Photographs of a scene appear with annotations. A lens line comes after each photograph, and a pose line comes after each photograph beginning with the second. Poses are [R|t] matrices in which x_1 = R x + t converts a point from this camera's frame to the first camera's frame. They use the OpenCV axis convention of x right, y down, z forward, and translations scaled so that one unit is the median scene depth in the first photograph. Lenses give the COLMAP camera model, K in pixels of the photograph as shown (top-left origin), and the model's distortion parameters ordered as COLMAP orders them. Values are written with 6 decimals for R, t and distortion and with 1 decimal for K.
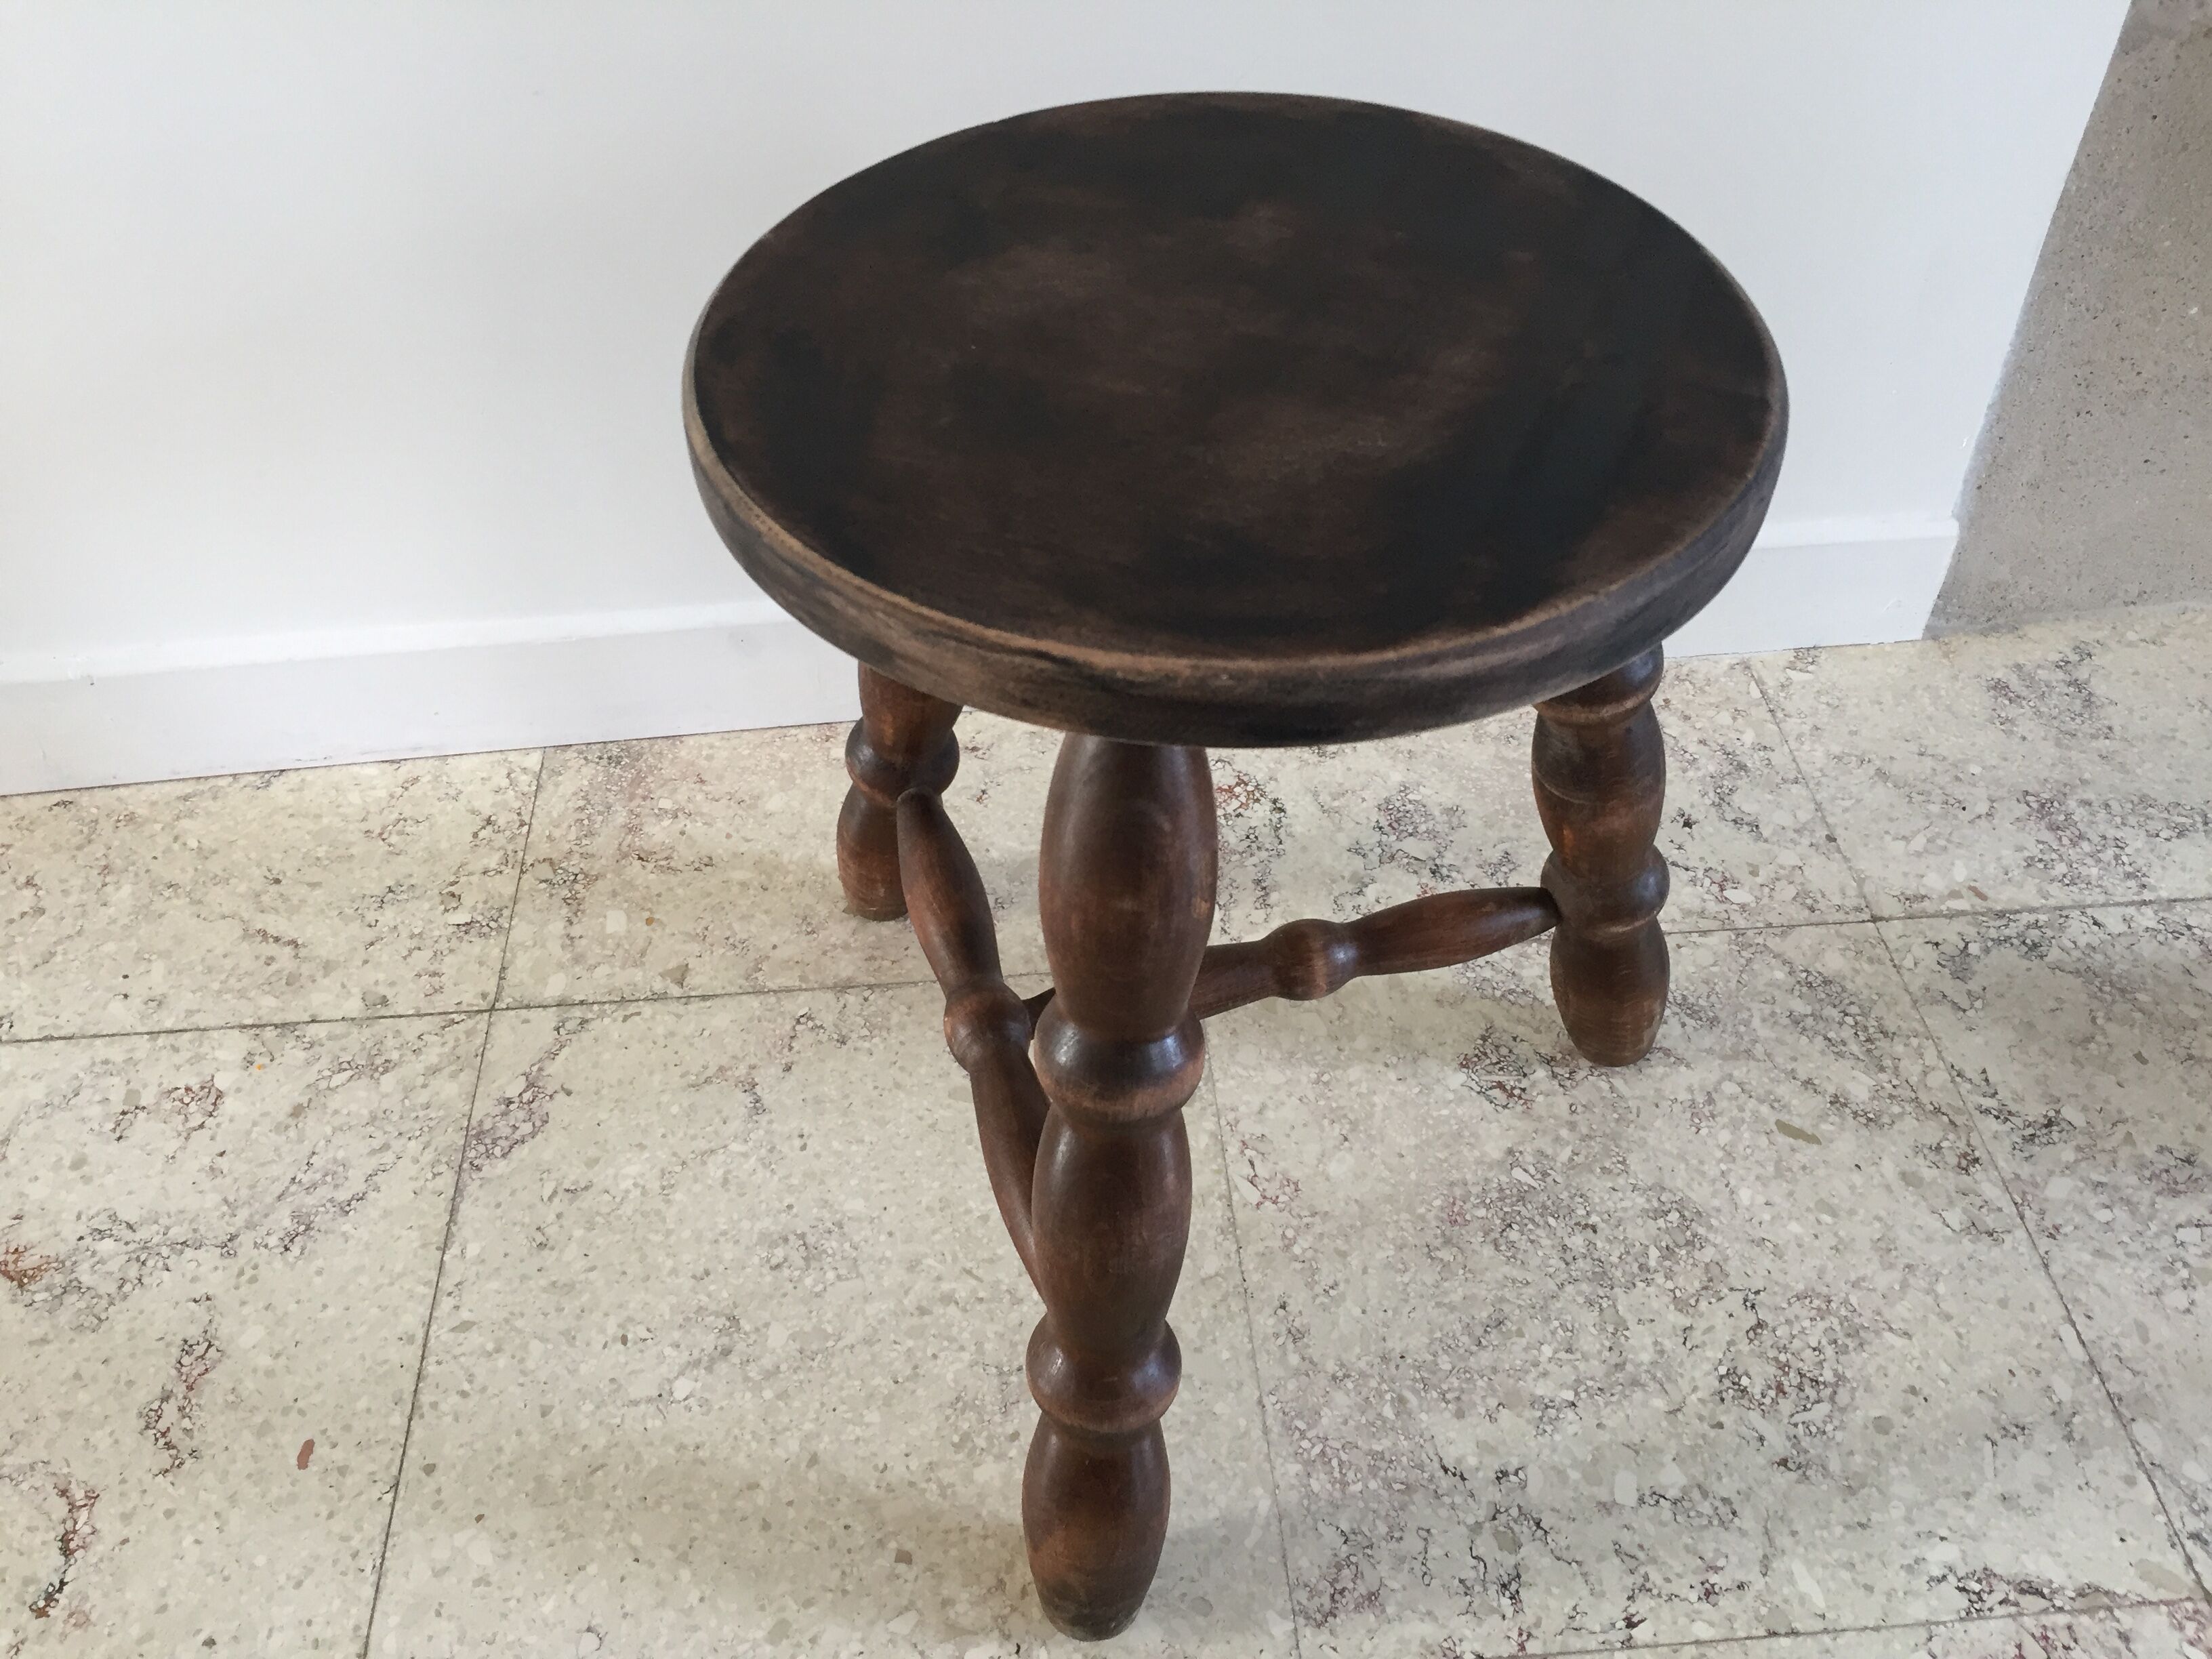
lens RADIAL K [[1924.0, 0, 1112.1], [0, 1924.0, 827.4], [0, 0, 1]] dist [0.087583, -0.138879]
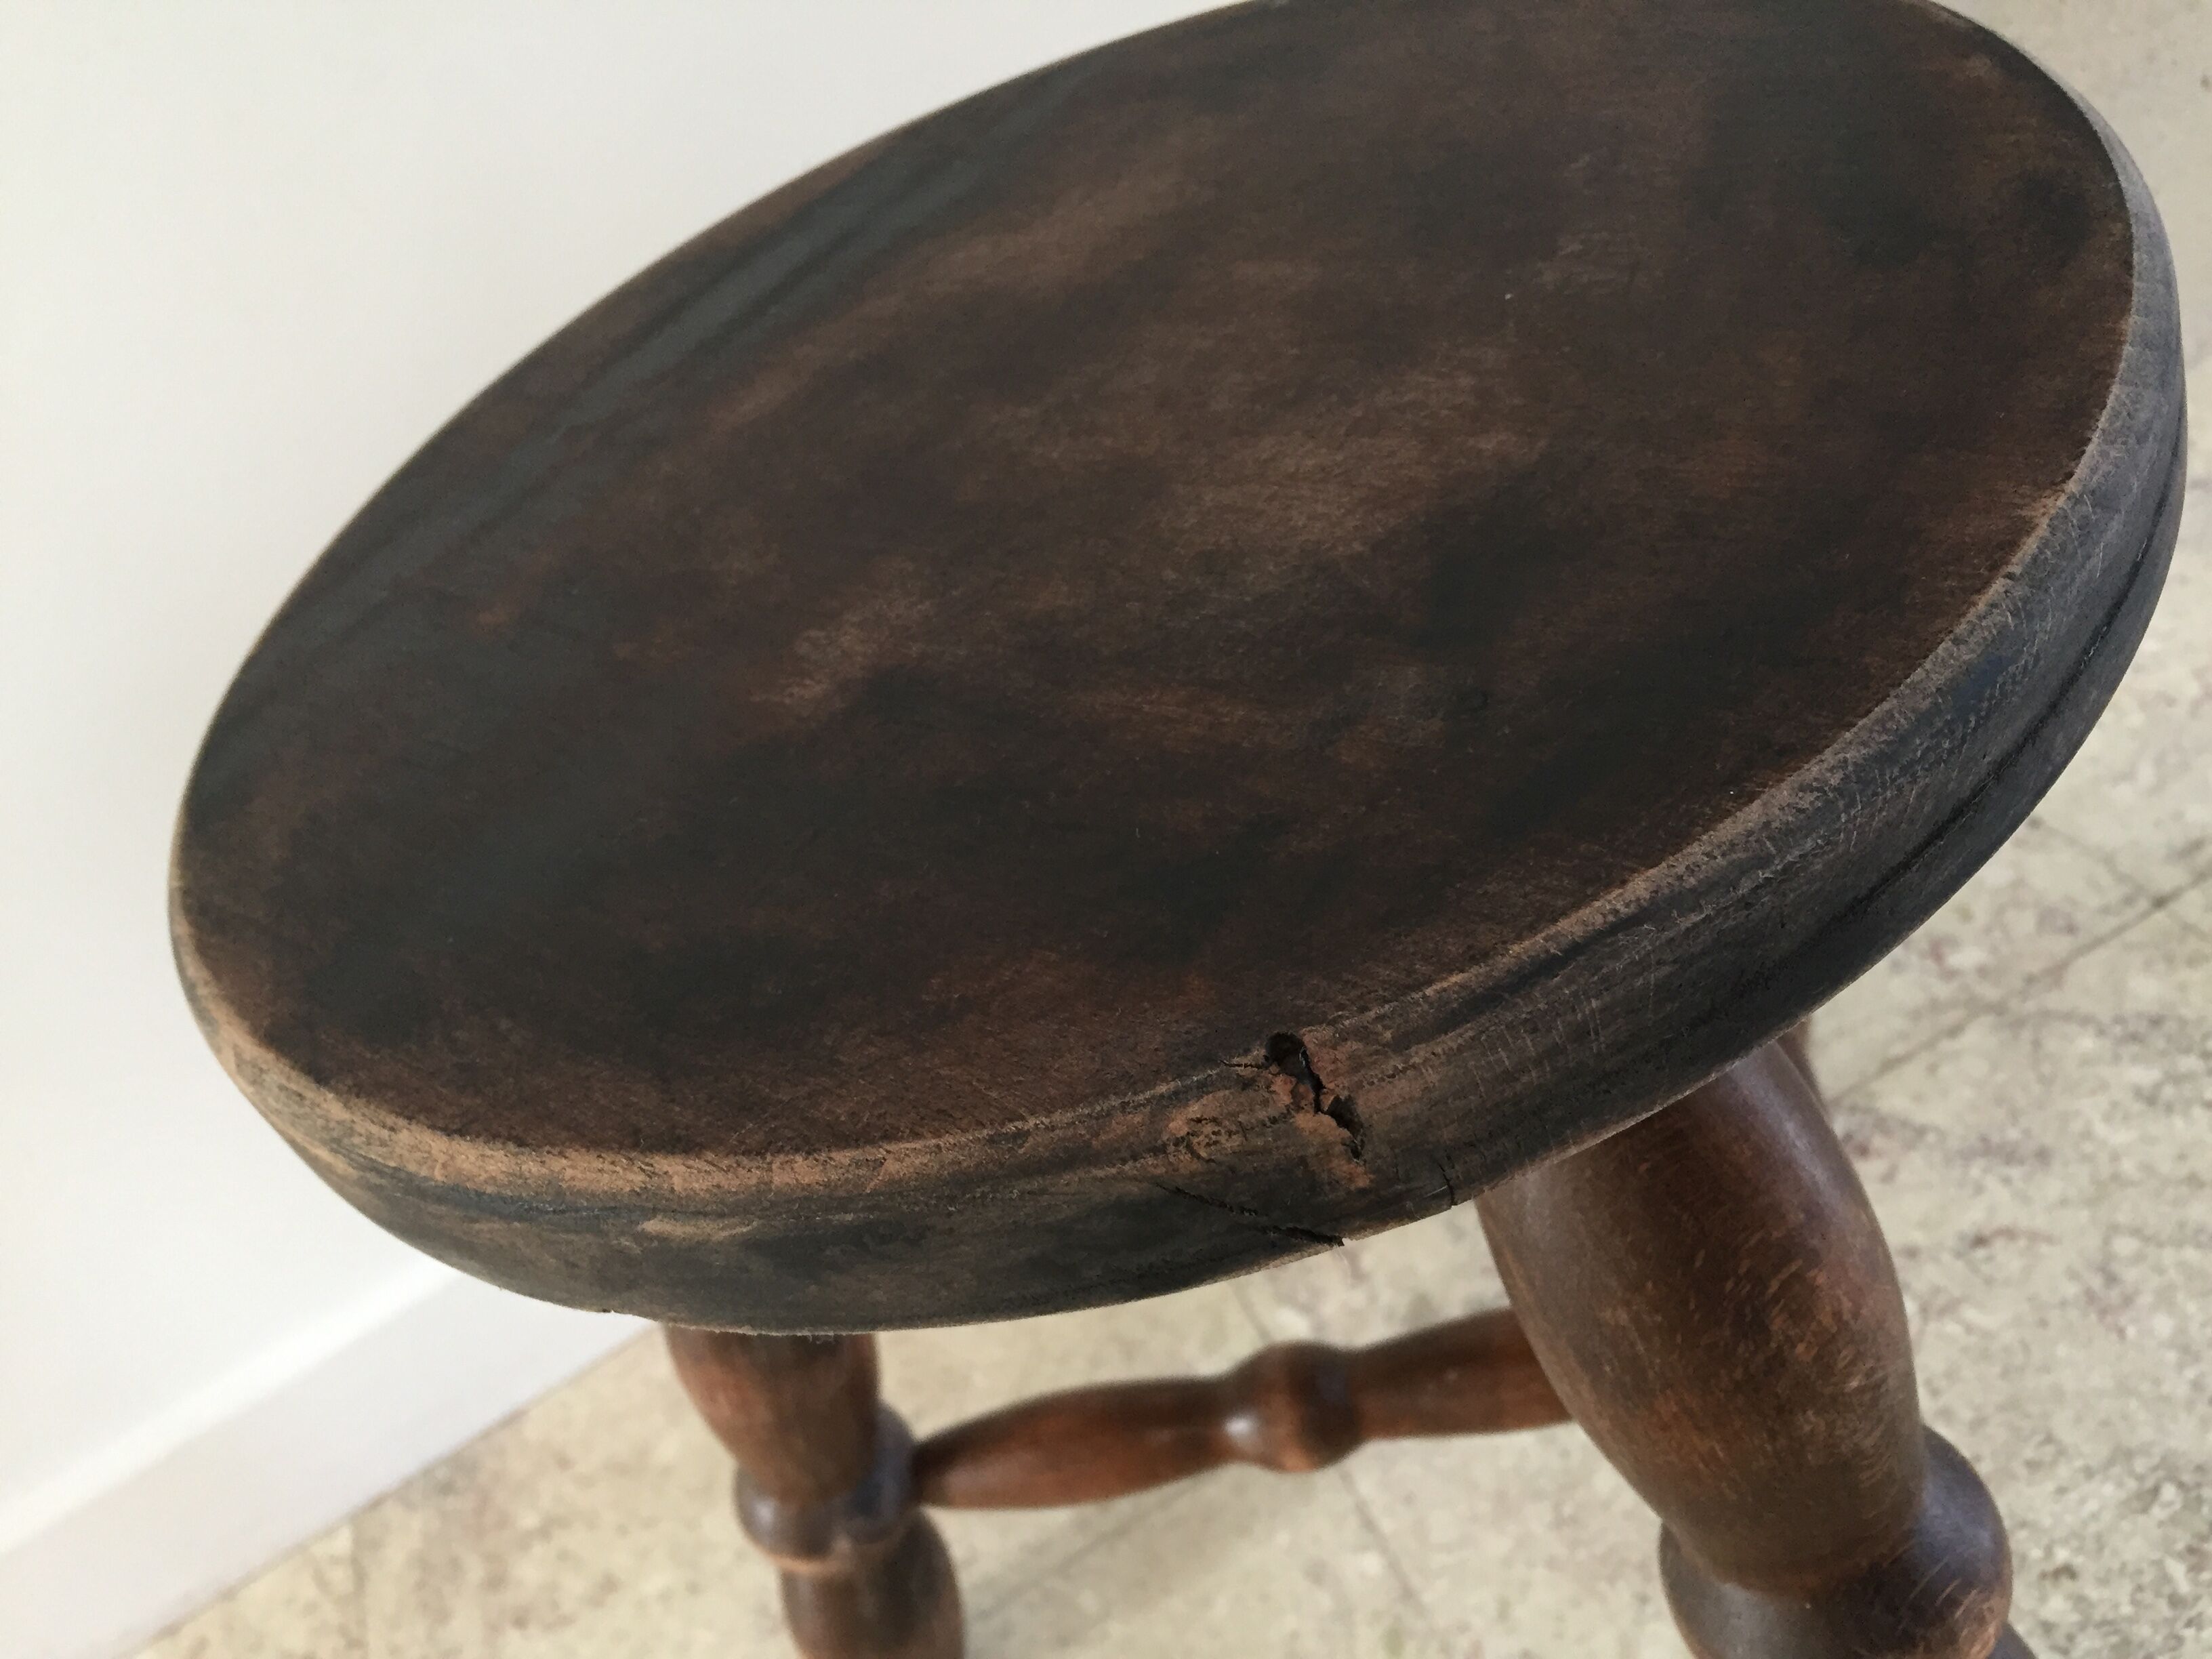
lens RADIAL K [[1924.0, 0, 1130.7], [0, 1924.0, 834.9], [0, 0, 1]] dist [0.087583, -0.138879]
pose [[0.894457, -0.446674, 0.020701, 0.067417], [0.445793, 0.887171, -0.119151, -0.058532], [0.034857, 0.115804, 0.992660, 0.321032]]
